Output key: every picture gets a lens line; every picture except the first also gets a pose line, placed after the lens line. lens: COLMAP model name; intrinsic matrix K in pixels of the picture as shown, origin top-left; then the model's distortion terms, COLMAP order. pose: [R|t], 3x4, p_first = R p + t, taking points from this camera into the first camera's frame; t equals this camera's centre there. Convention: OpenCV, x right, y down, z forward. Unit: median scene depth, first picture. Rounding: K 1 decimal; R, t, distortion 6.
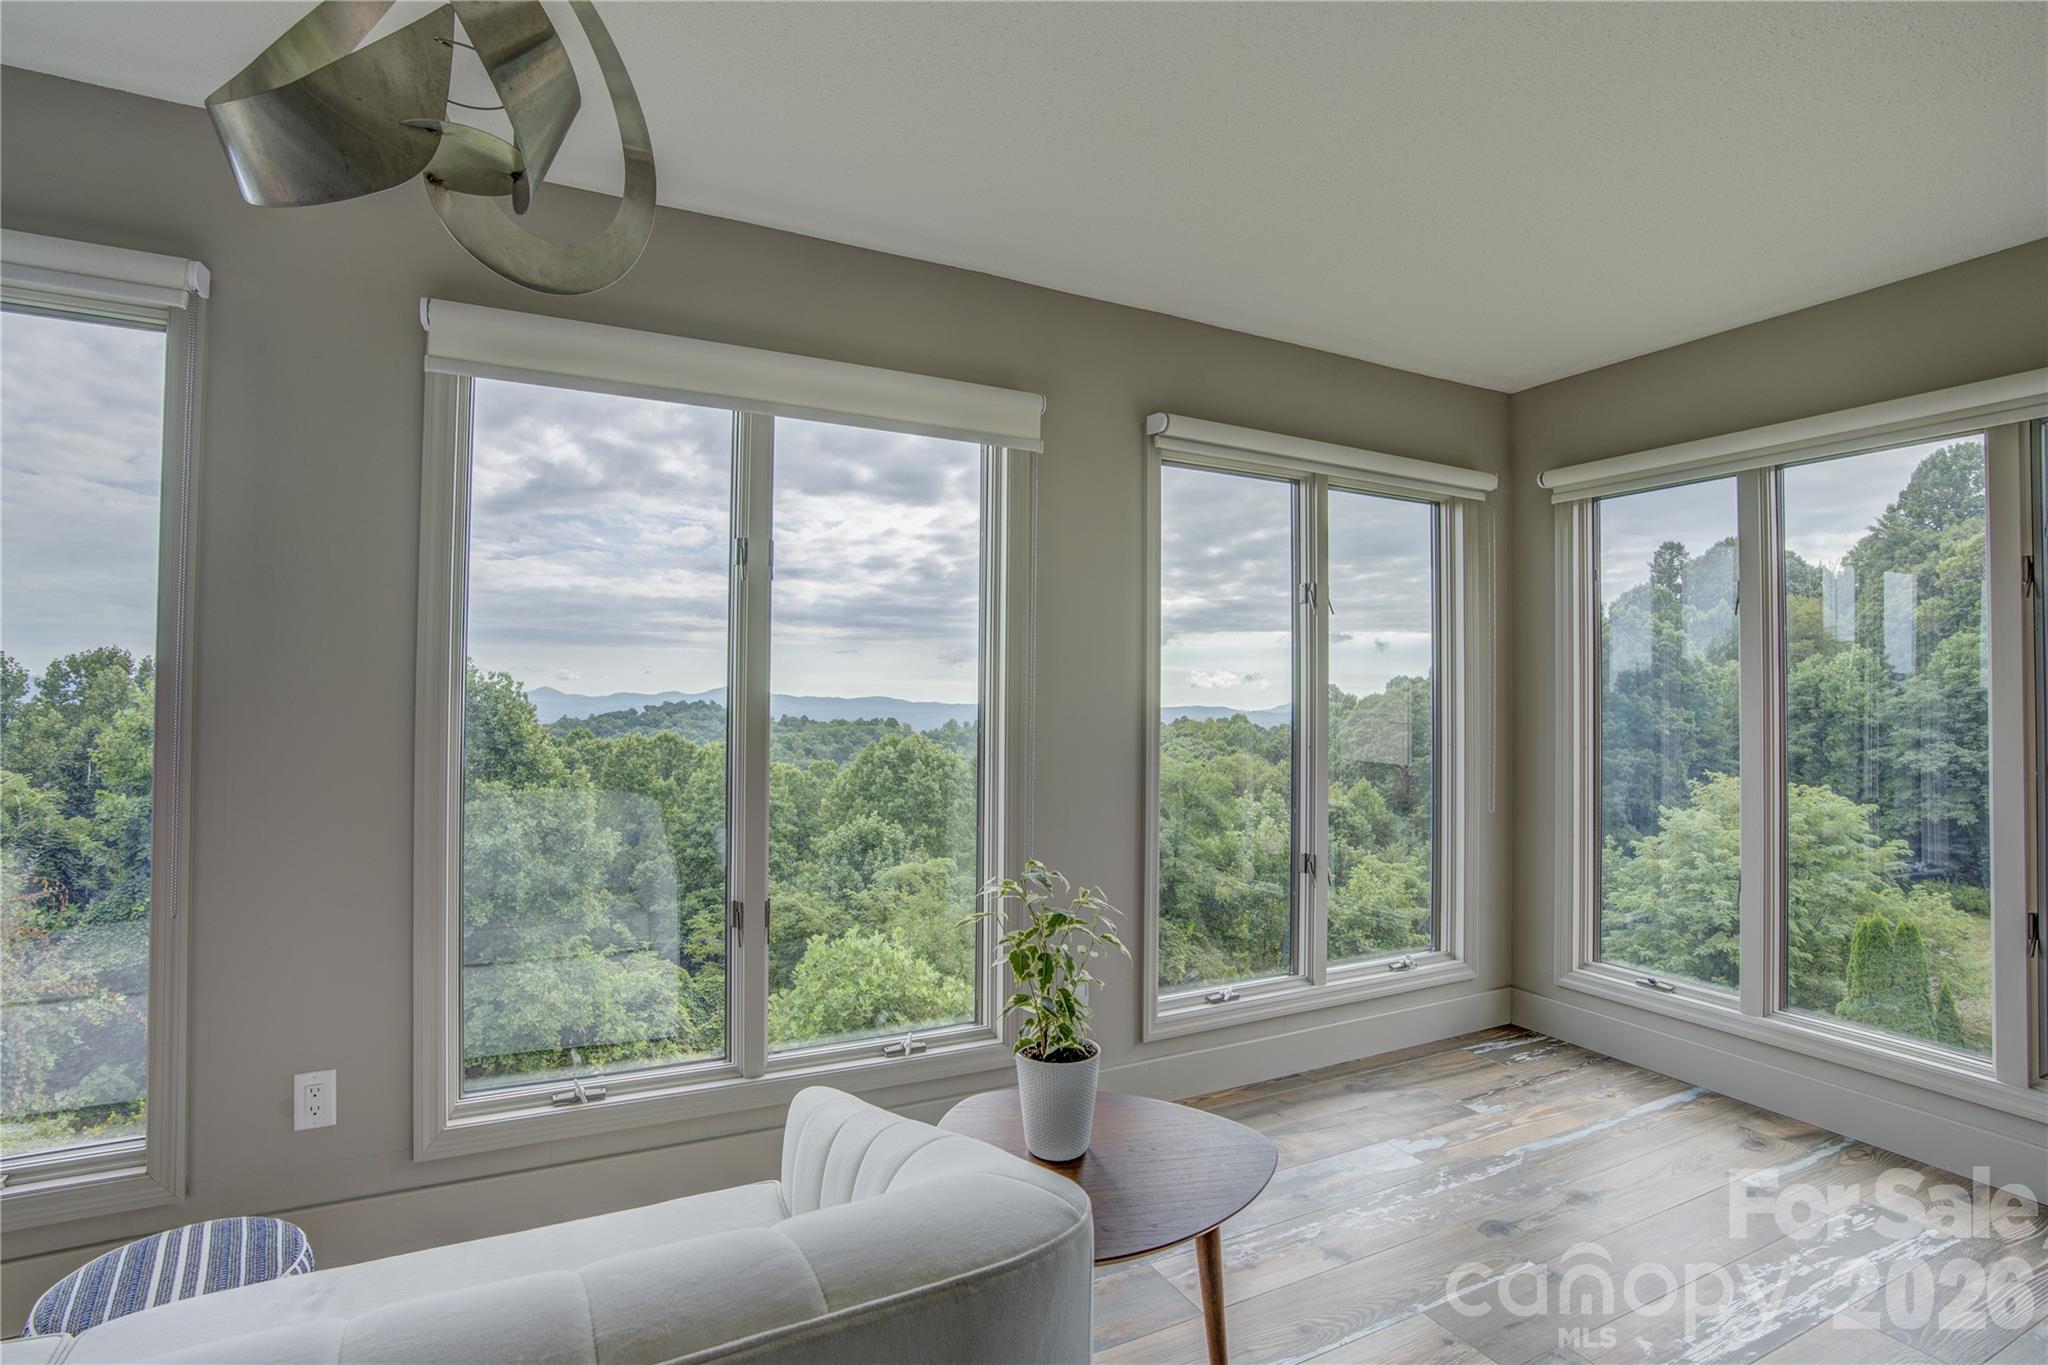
lens RADIAL K [[997.3, 0, 1019.5], [0, 997.3, 674.4], [0, 0, 1]] dist [-0.073374, 0.033717]
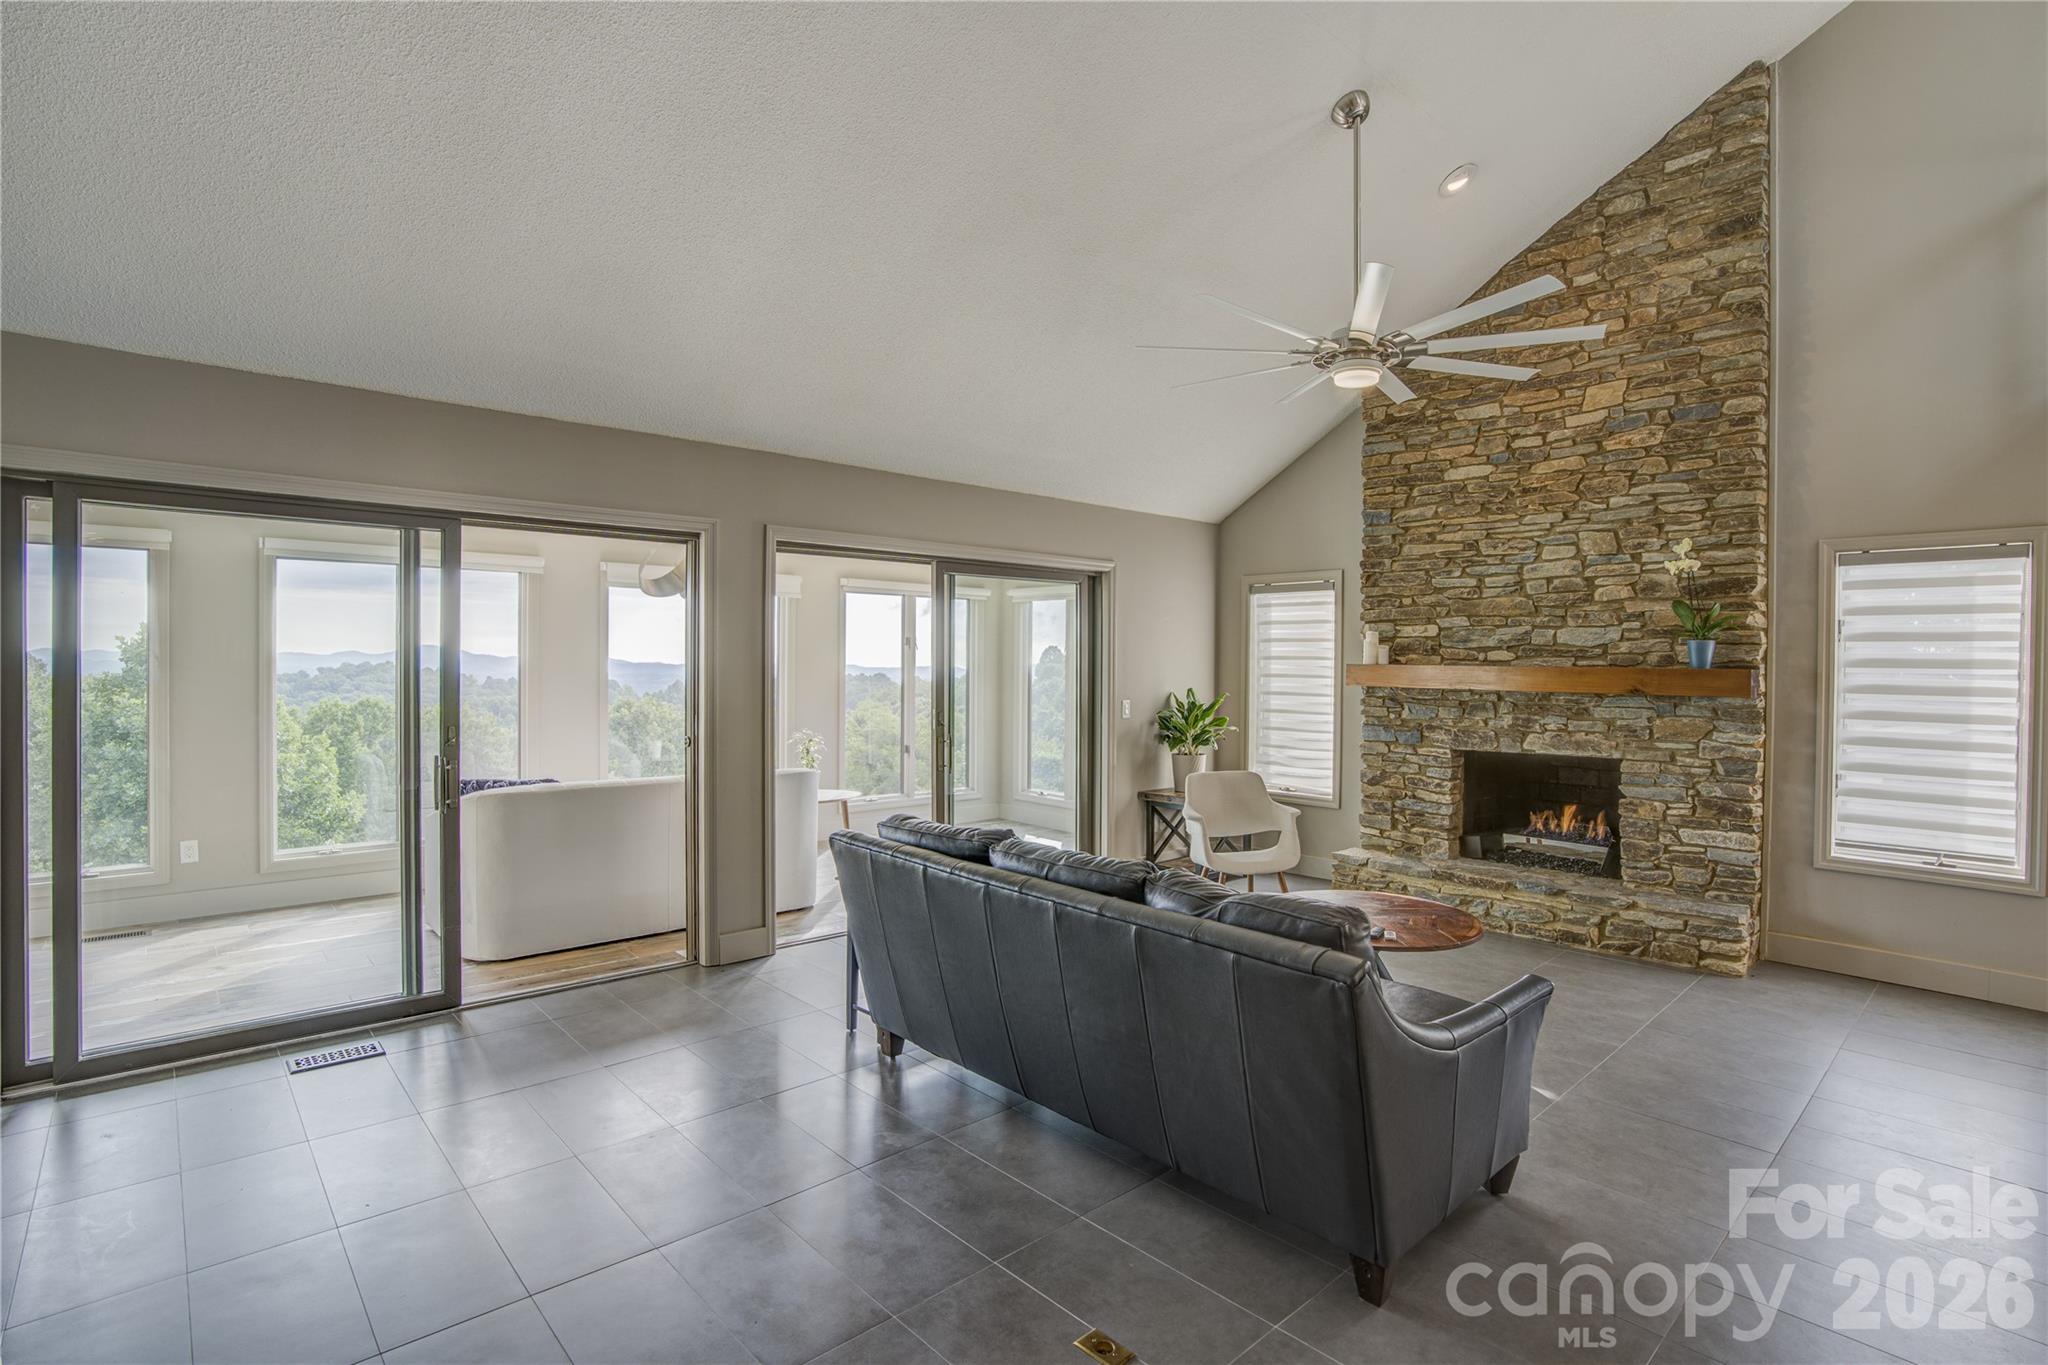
lens RADIAL K [[997.3, 0, 1019.5], [0, 997.3, 674.4], [0, 0, 1]] dist [-0.073374, 0.033717]
pose [[0.965339, -0.001808, 0.260995, -0.006178], [-0.008413, 0.999241, 0.038041, -0.006630], [-0.260865, -0.038918, 0.964590, -0.105549]]
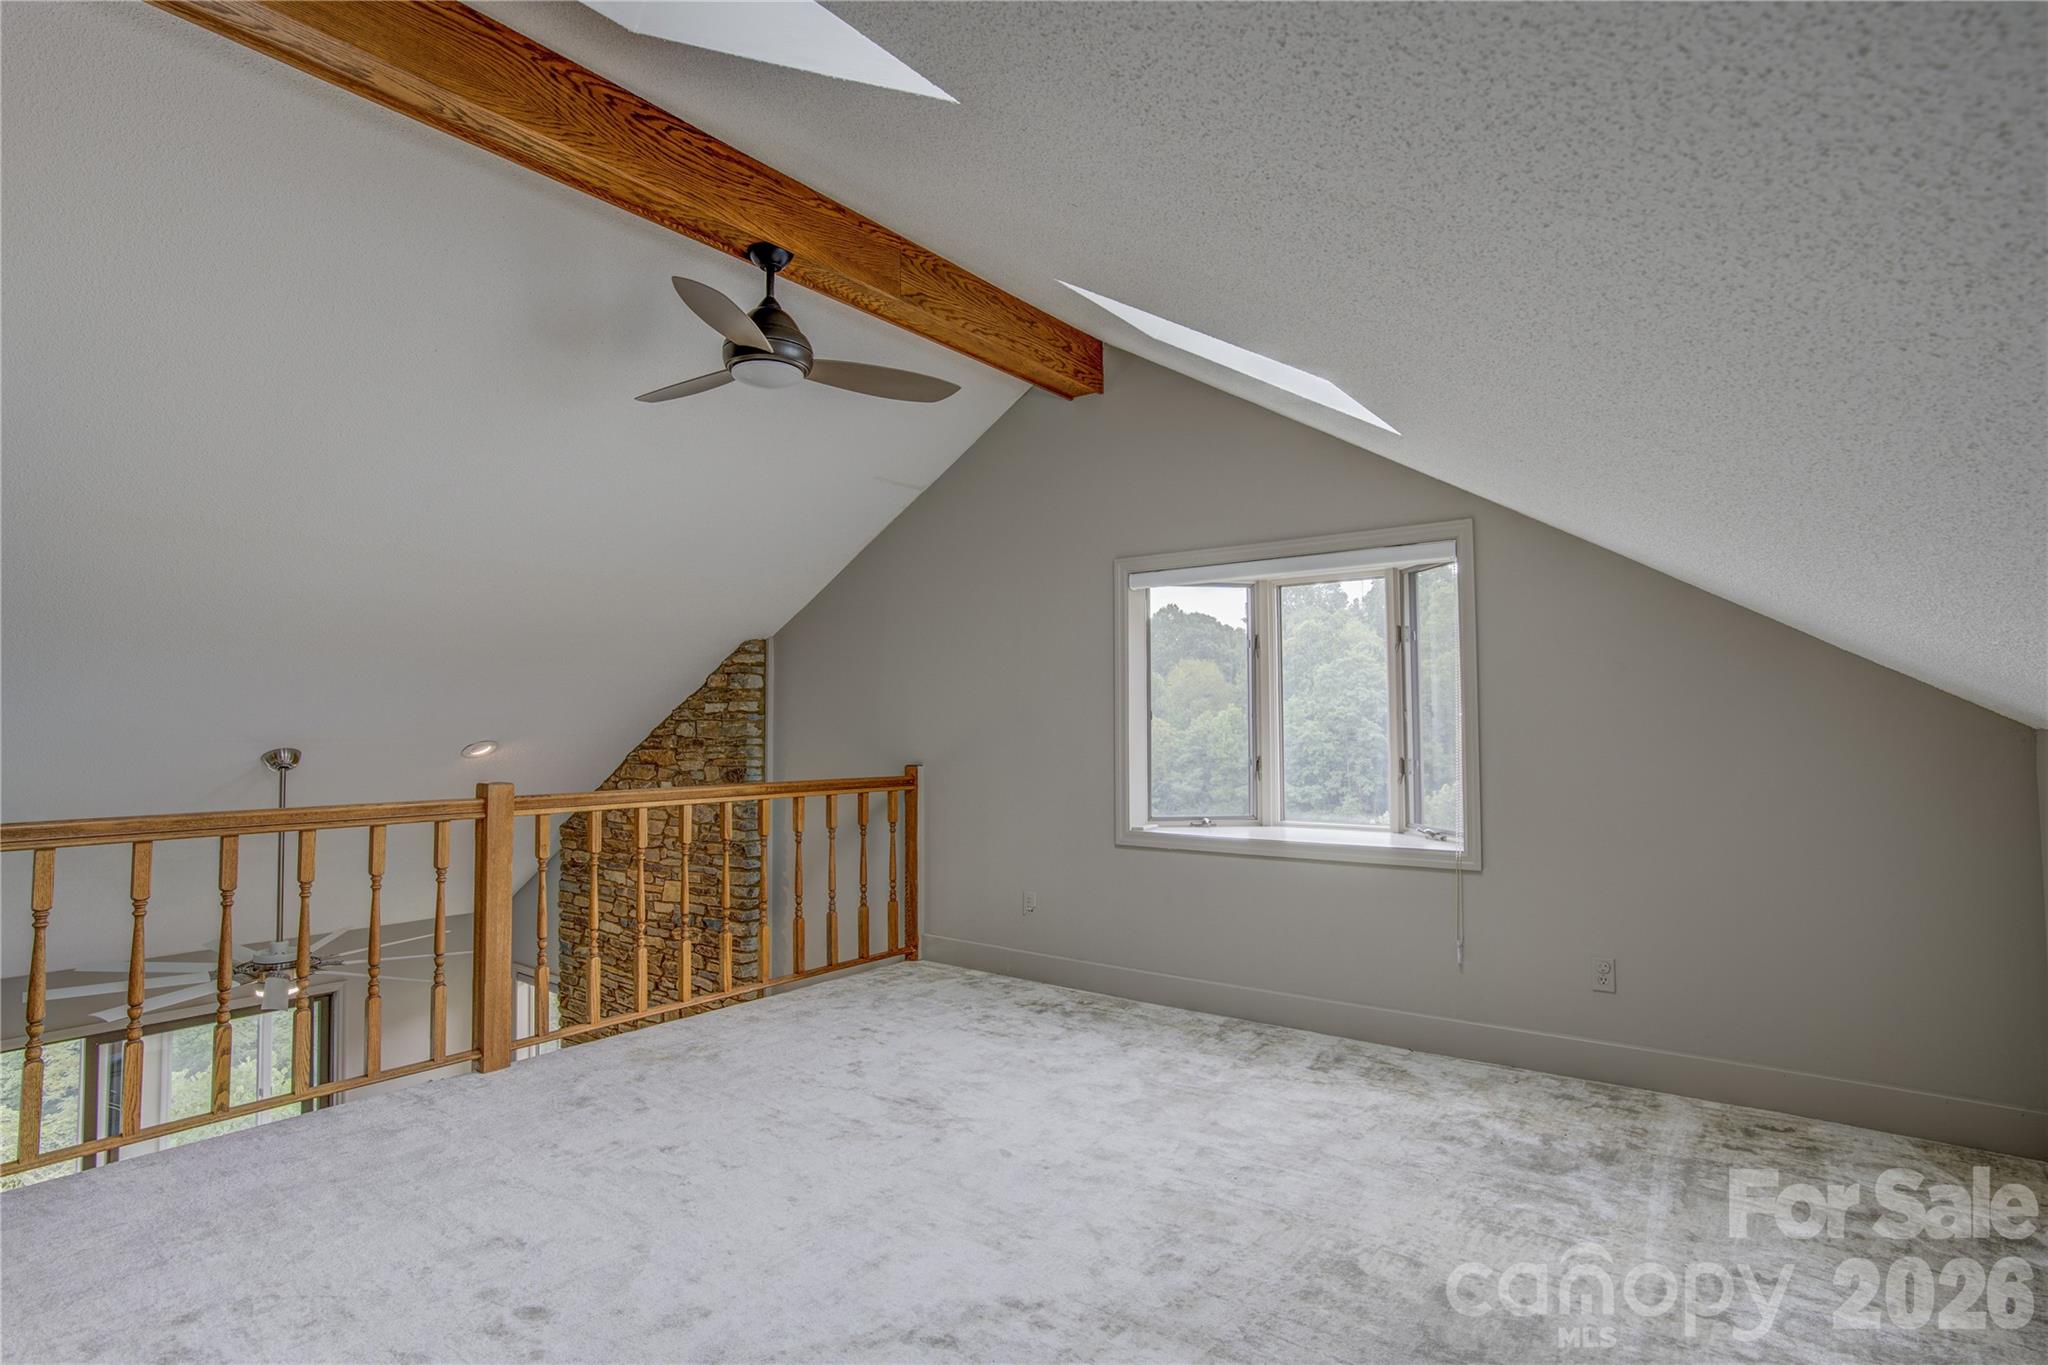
lens RADIAL K [[1008.6, 0, 1019.6], [0, 1008.6, 670.8], [0, 0, 1]] dist [-0.080149, 0.038819]
pose [[0.900983, 0.012357, 0.433679, 0.069100], [0.002466, 0.999432, -0.033601, -0.058390], [-0.433848, 0.031344, 0.900441, -0.154477]]
